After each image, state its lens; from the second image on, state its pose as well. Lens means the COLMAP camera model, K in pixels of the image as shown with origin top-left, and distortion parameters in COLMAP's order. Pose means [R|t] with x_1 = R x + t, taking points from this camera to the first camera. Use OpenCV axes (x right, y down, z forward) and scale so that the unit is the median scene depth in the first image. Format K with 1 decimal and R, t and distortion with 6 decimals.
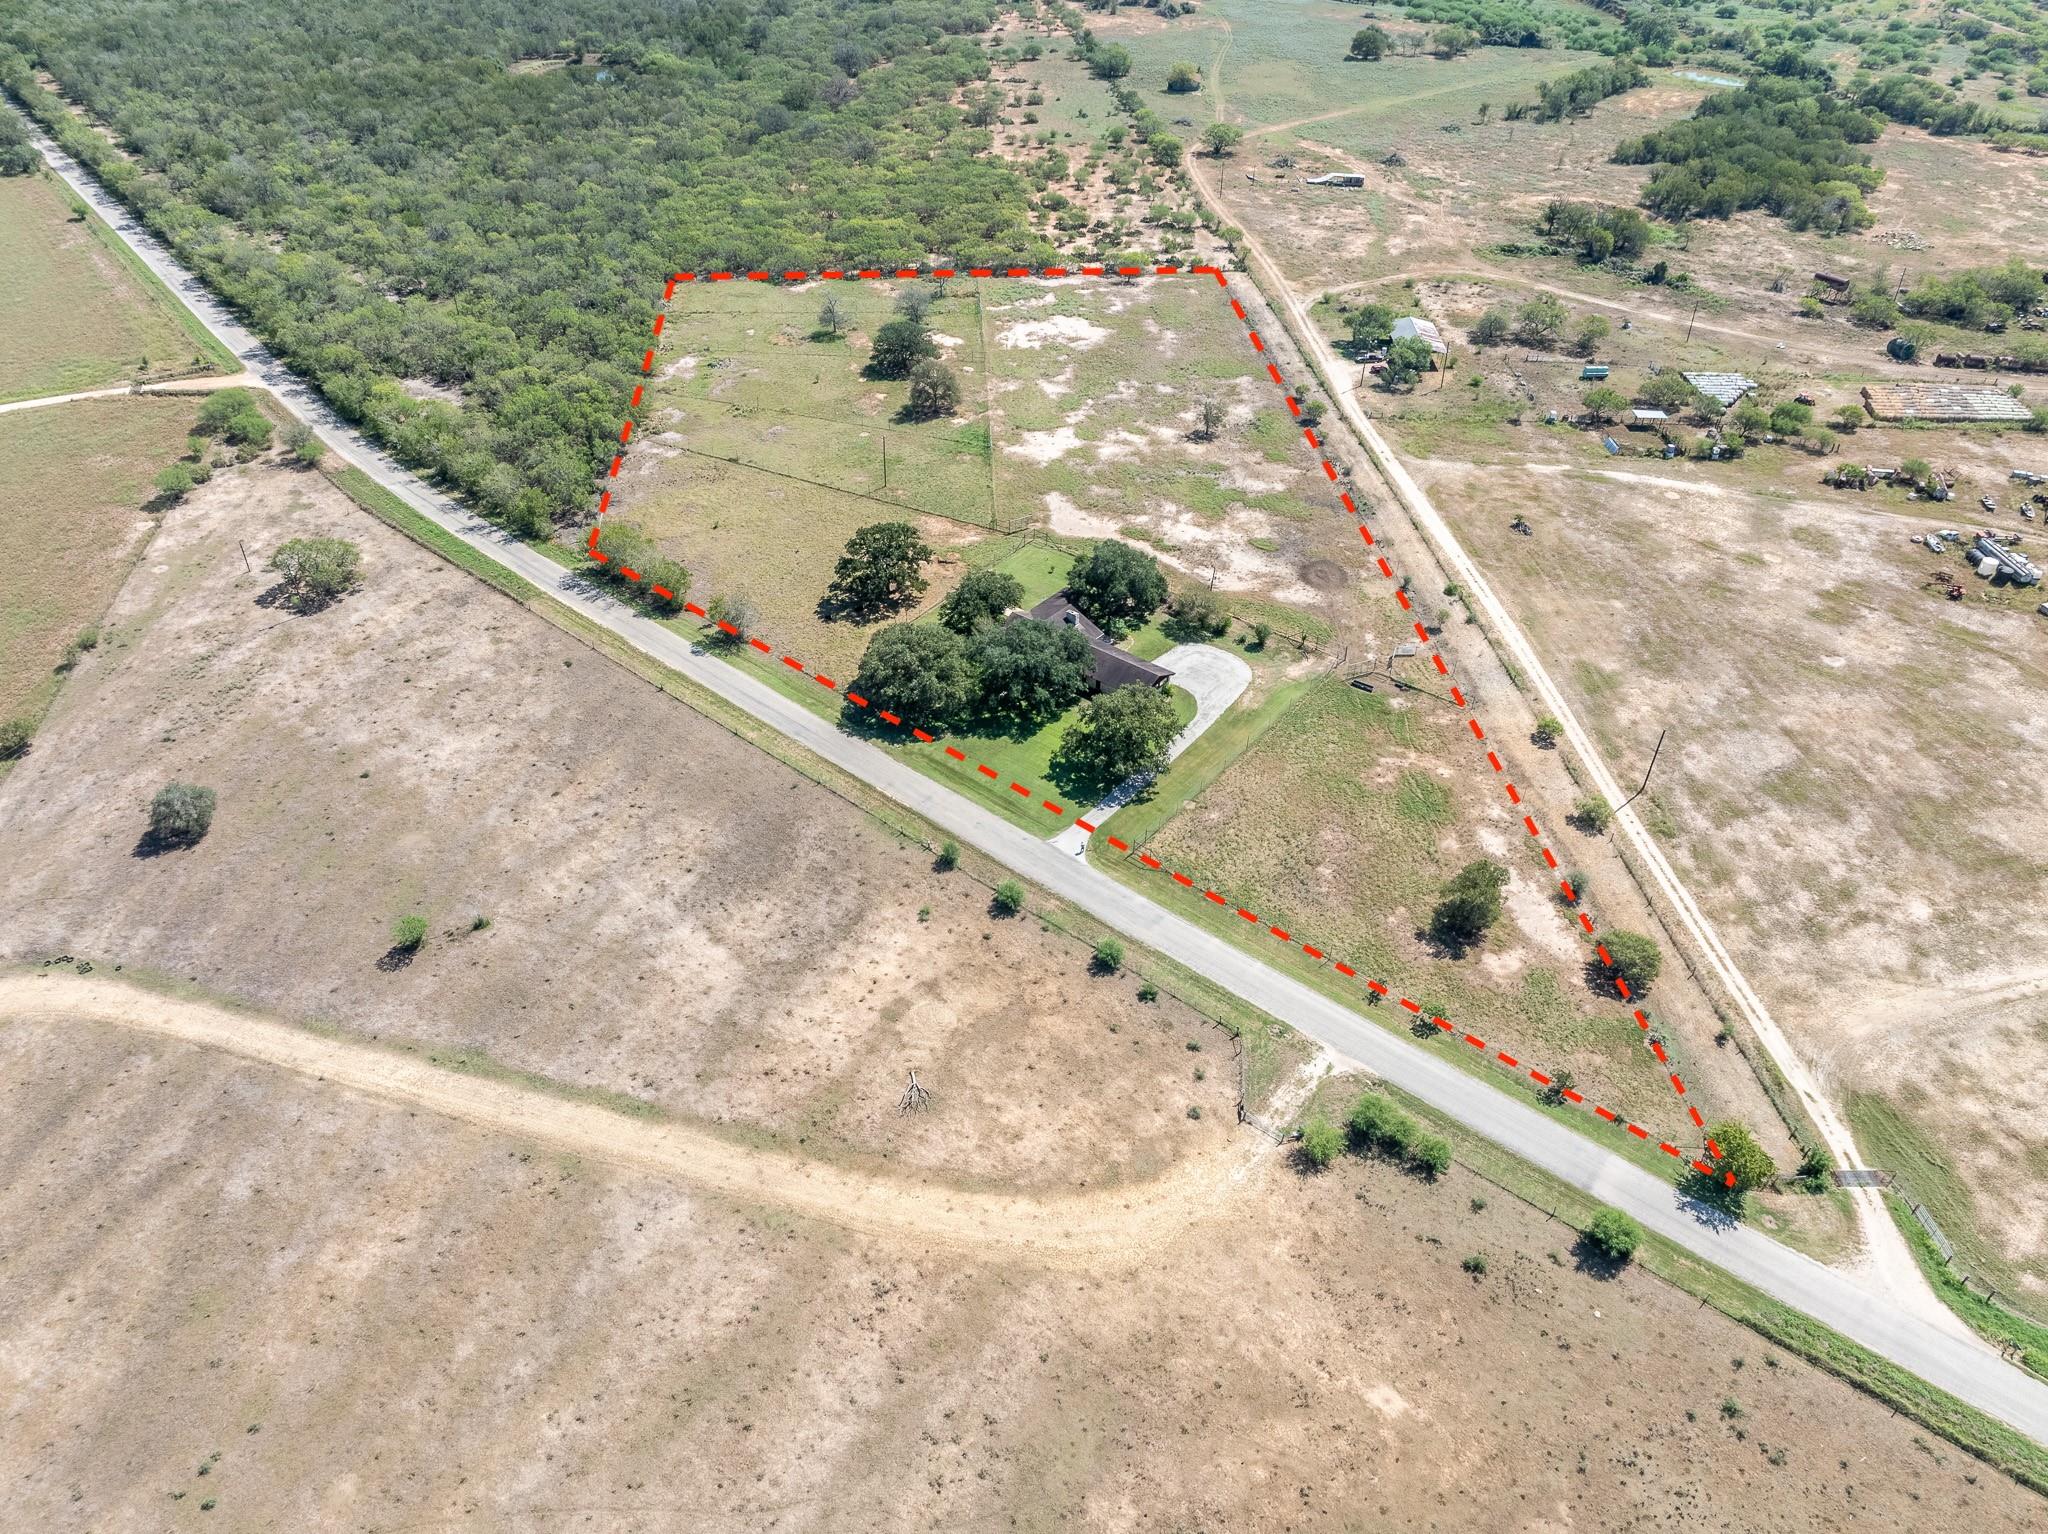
lens RADIAL K [[1463.4, 0, 1017.0], [0, 1463.4, 762.4], [0, 0, 1]] dist [-0.043255, 0.034271]
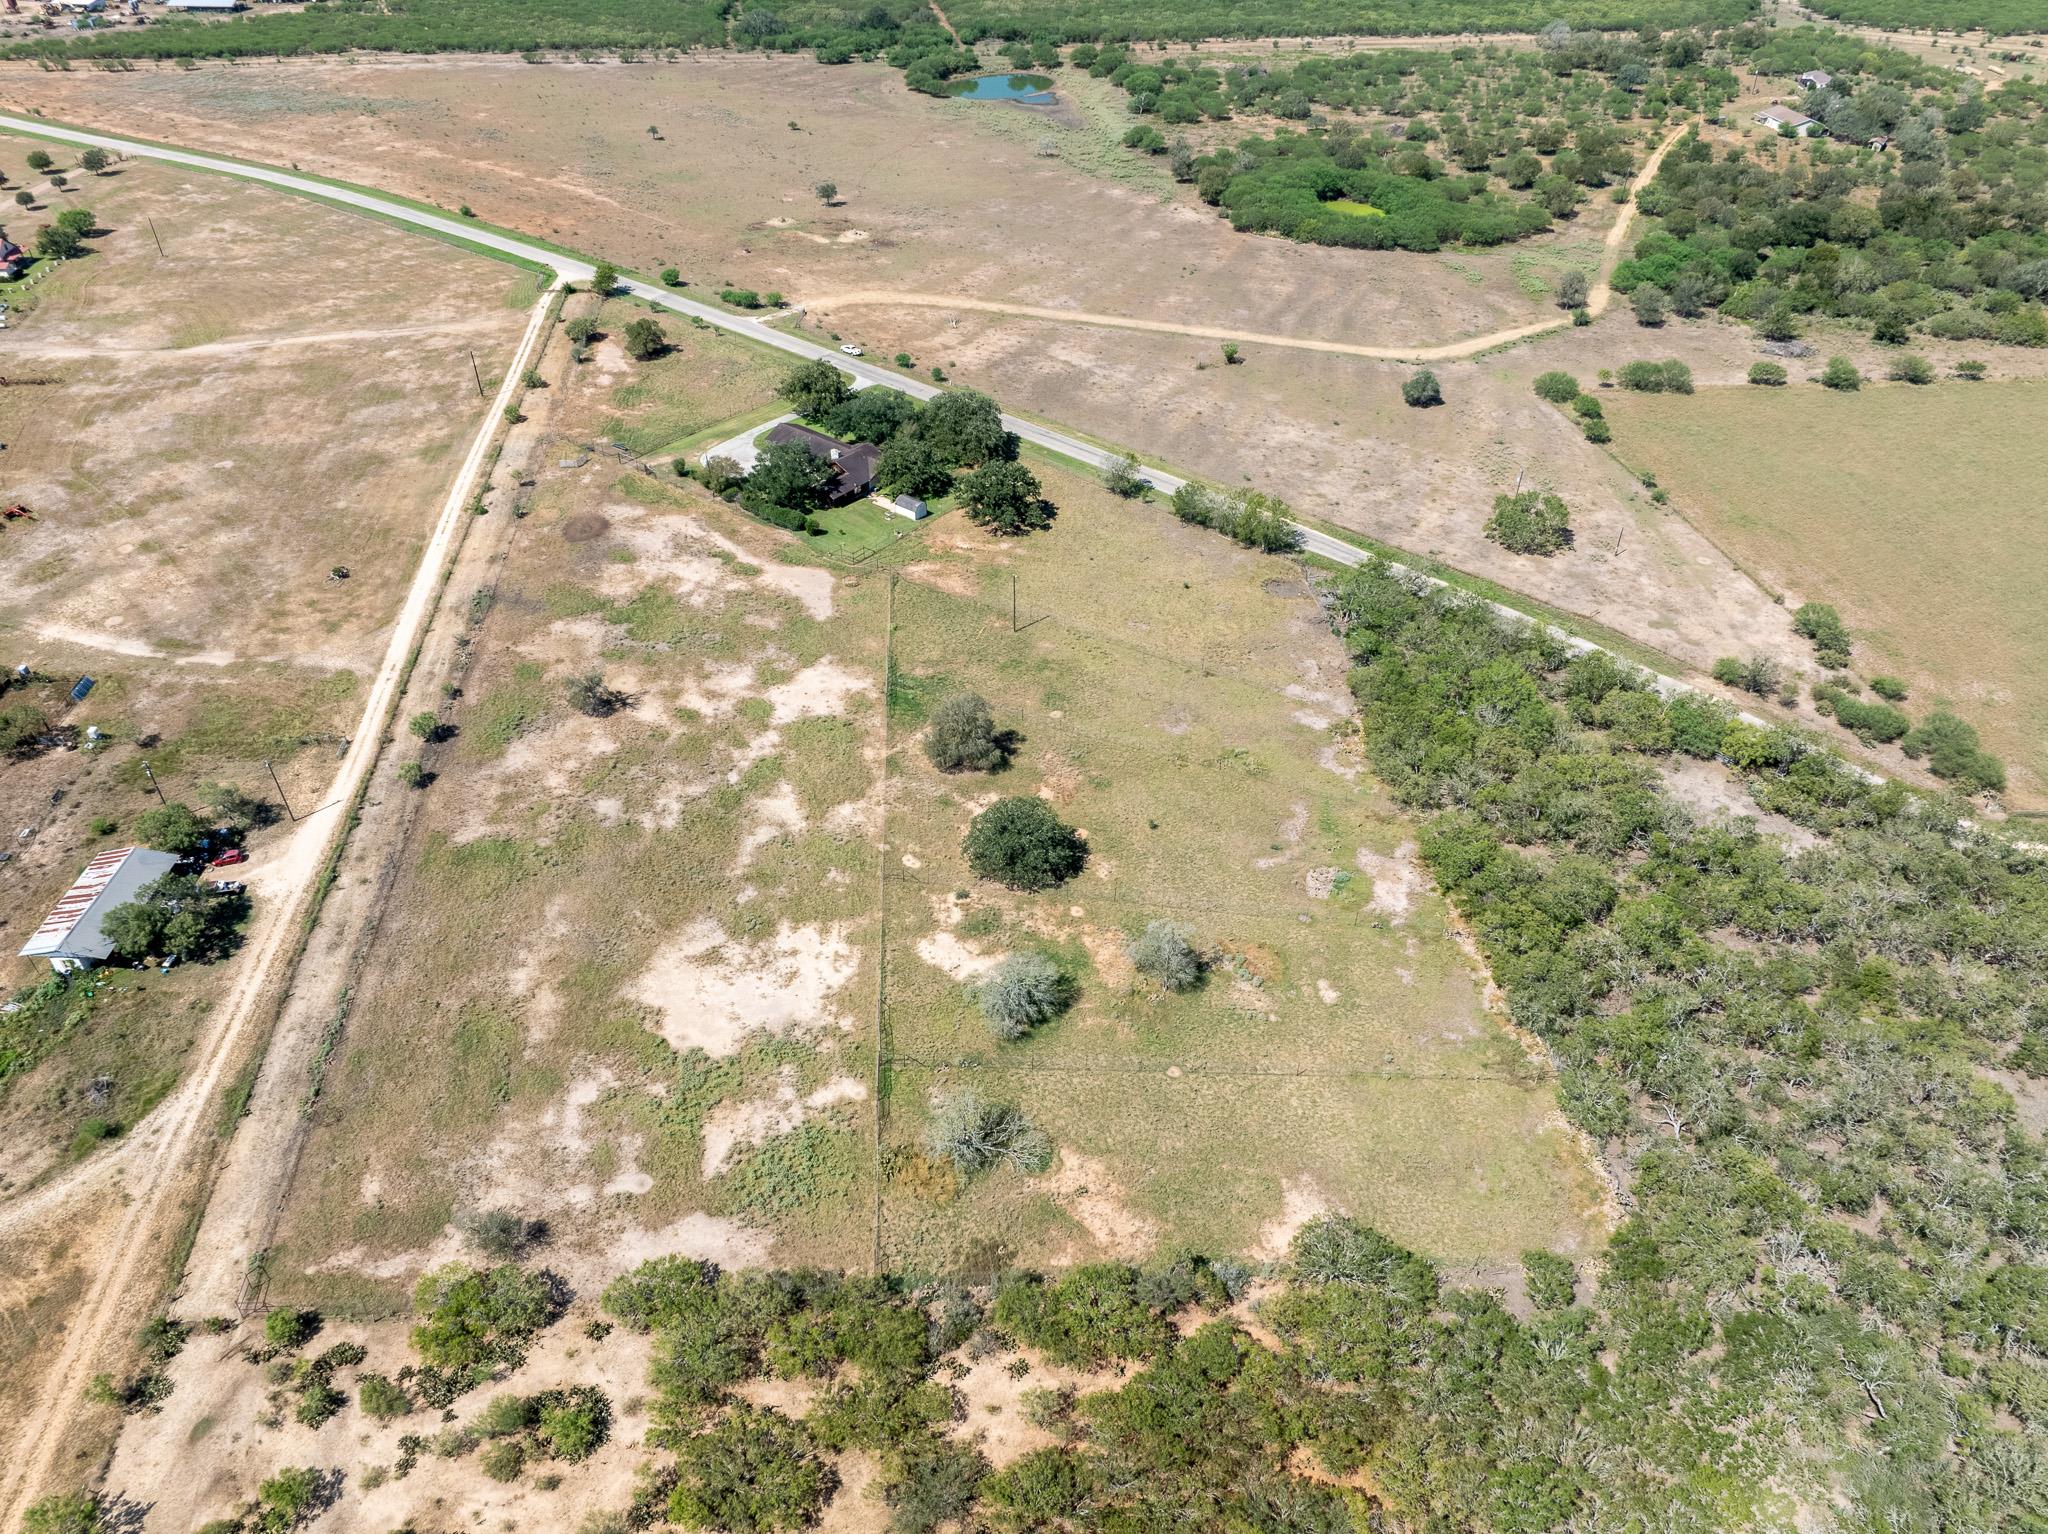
lens RADIAL K [[1464.2, 0, 1024.0], [0, 1464.2, 767.0], [0, 0, 1]] dist [-0.044297, 0.001793]
pose [[-0.999768, -0.003841, -0.021203, -0.075579], [-0.021481, 0.255087, 0.966680, -0.978500], [0.001696, 0.966911, -0.255110, 1.266566]]
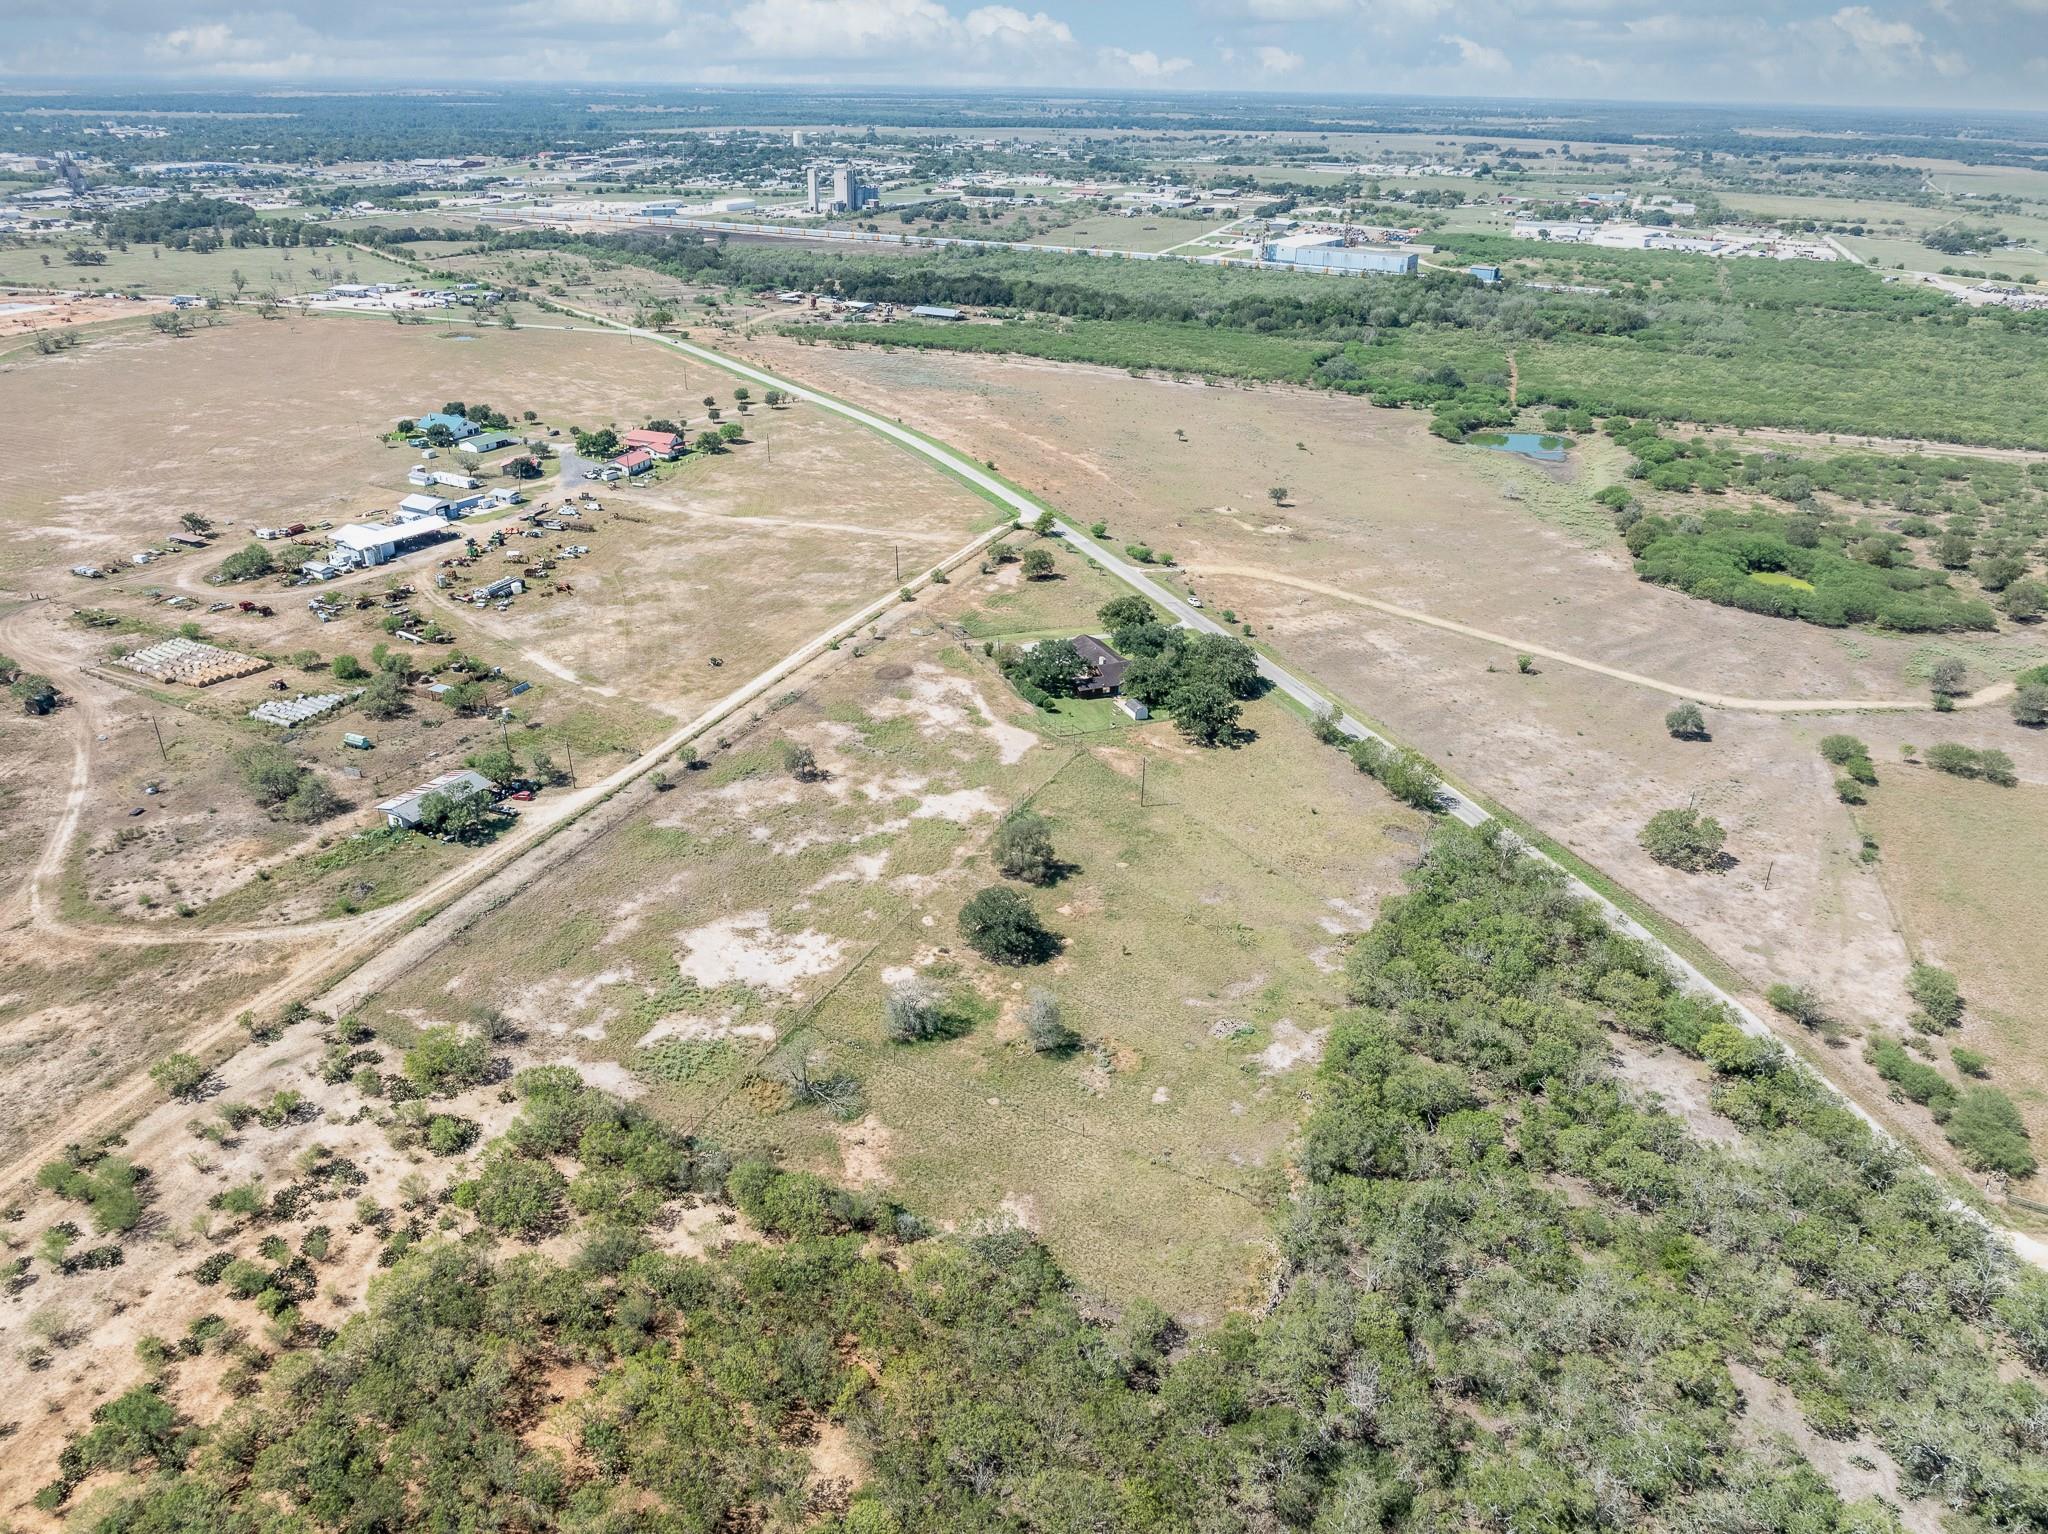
lens RADIAL K [[1463.4, 0, 1017.0], [0, 1463.4, 762.4], [0, 0, 1]] dist [-0.043255, 0.034271]
pose [[-0.885756, -0.217607, 0.409980, -0.414998], [0.263358, 0.491719, 0.829973, -1.049649], [-0.382203, 0.843125, -0.378234, 1.360999]]
